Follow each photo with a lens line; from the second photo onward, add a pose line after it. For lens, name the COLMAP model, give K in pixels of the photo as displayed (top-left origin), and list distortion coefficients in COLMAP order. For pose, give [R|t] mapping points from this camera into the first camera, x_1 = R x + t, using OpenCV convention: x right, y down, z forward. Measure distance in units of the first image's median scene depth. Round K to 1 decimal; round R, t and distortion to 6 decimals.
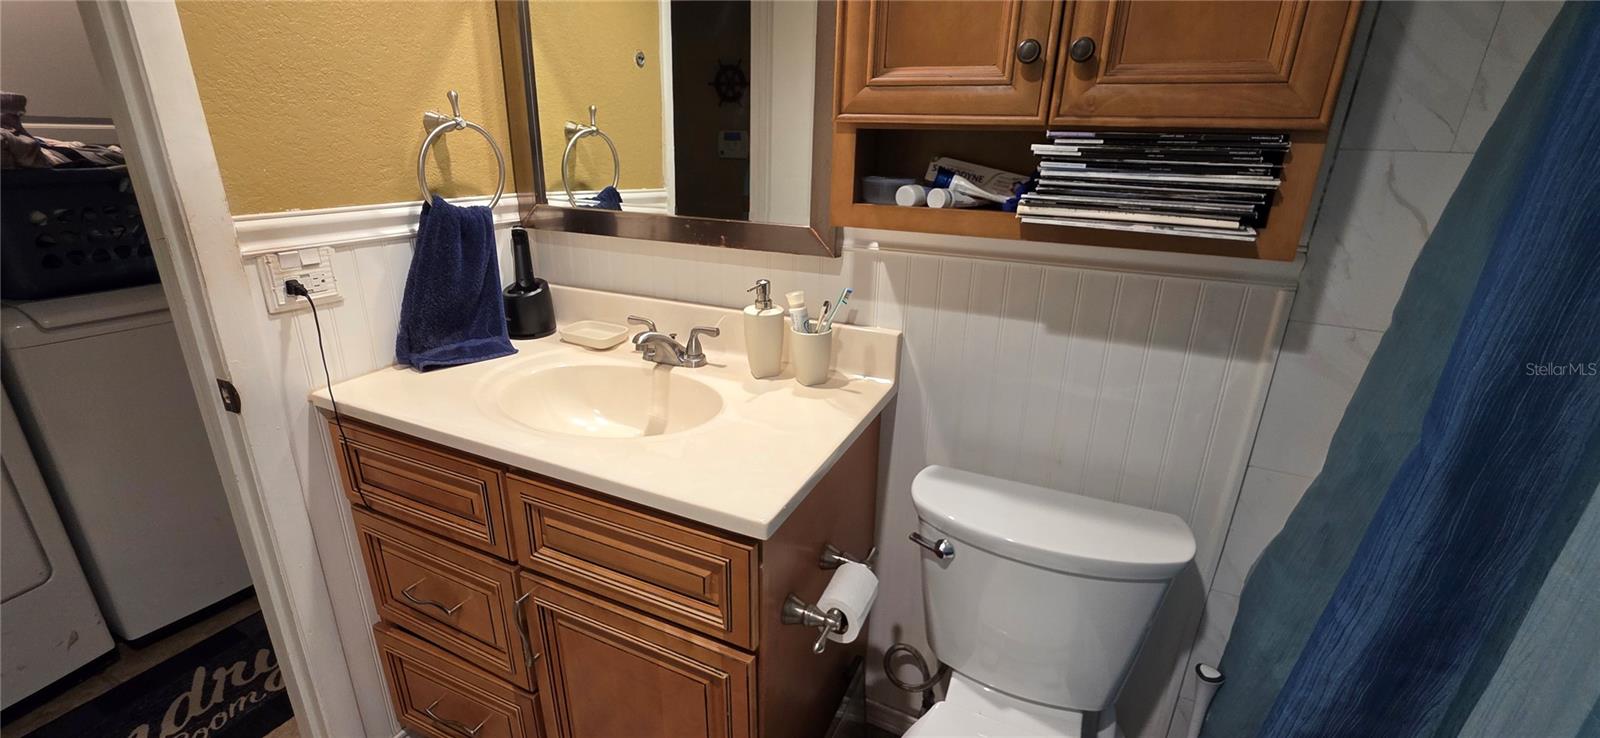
lens RADIAL K [[648.7, 0, 792.4], [0, 648.7, 365.8], [0, 0, 1]] dist [0.001281, -0.000164]
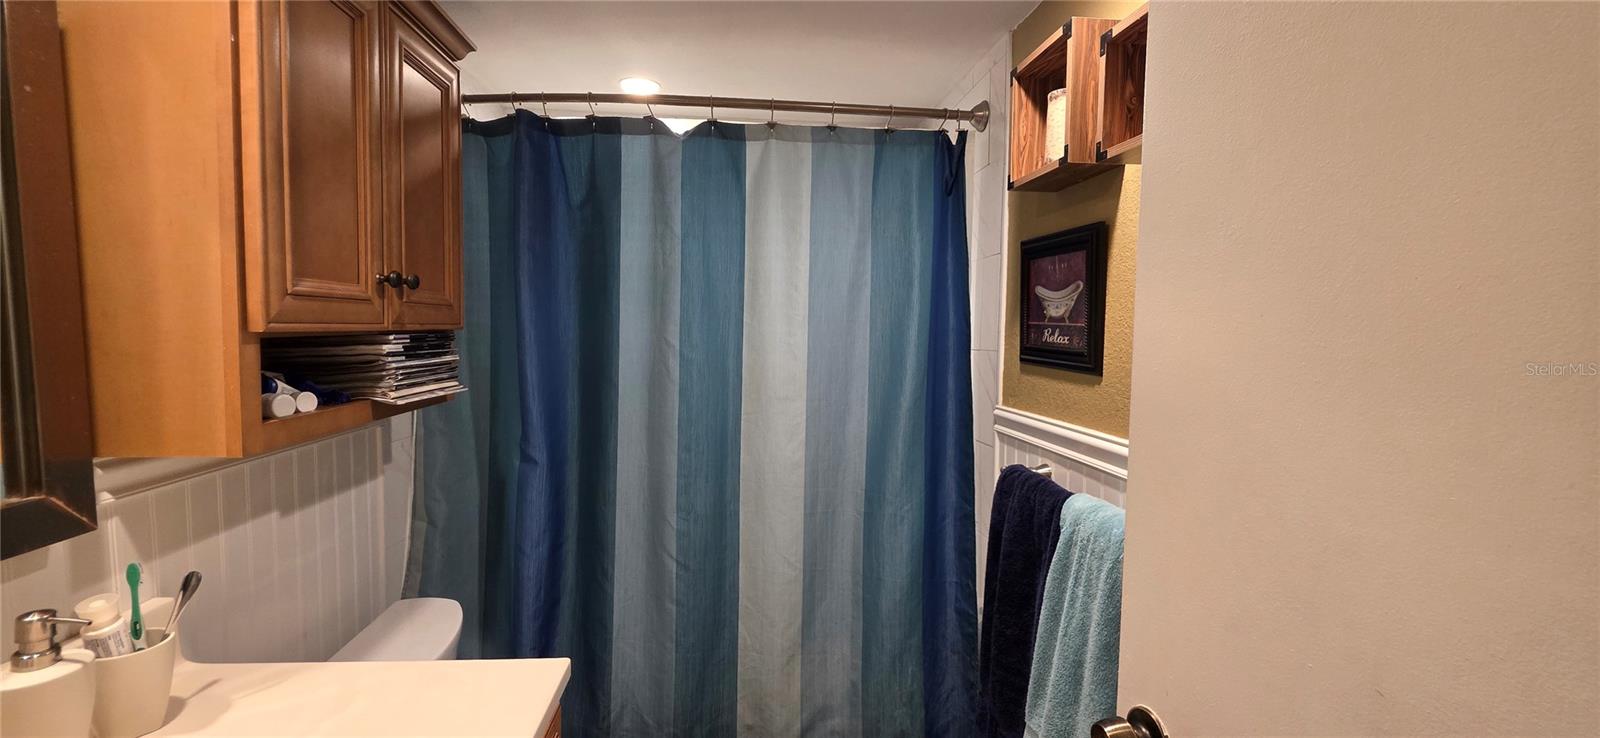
lens RADIAL K [[648.7, 0, 792.4], [0, 648.7, 365.8], [0, 0, 1]] dist [0.001281, -0.000164]
pose [[-0.512716, -0.079748, 0.854847, -0.970156], [0.263260, 0.933111, 0.244946, -0.348883], [-0.817200, 0.350635, -0.457426, 0.813815]]
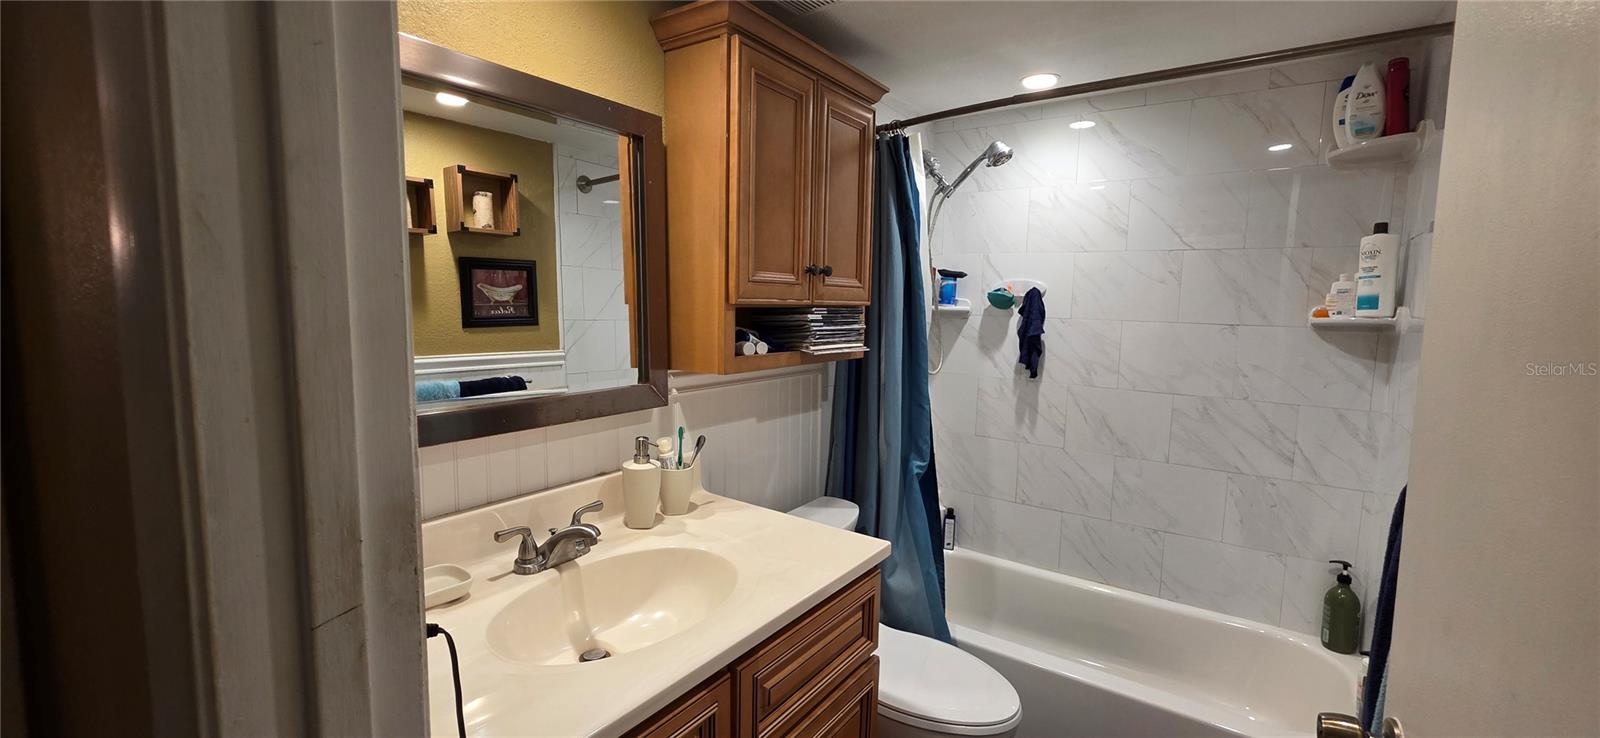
lens RADIAL K [[648.7, 0, 792.4], [0, 648.7, 365.8], [0, 0, 1]] dist [0.001281, -0.000164]
pose [[0.178251, -0.109564, 0.977866, -1.293274], [0.320224, 0.946143, 0.047638, -0.263728], [-0.930421, 0.304645, 0.203736, 0.610463]]
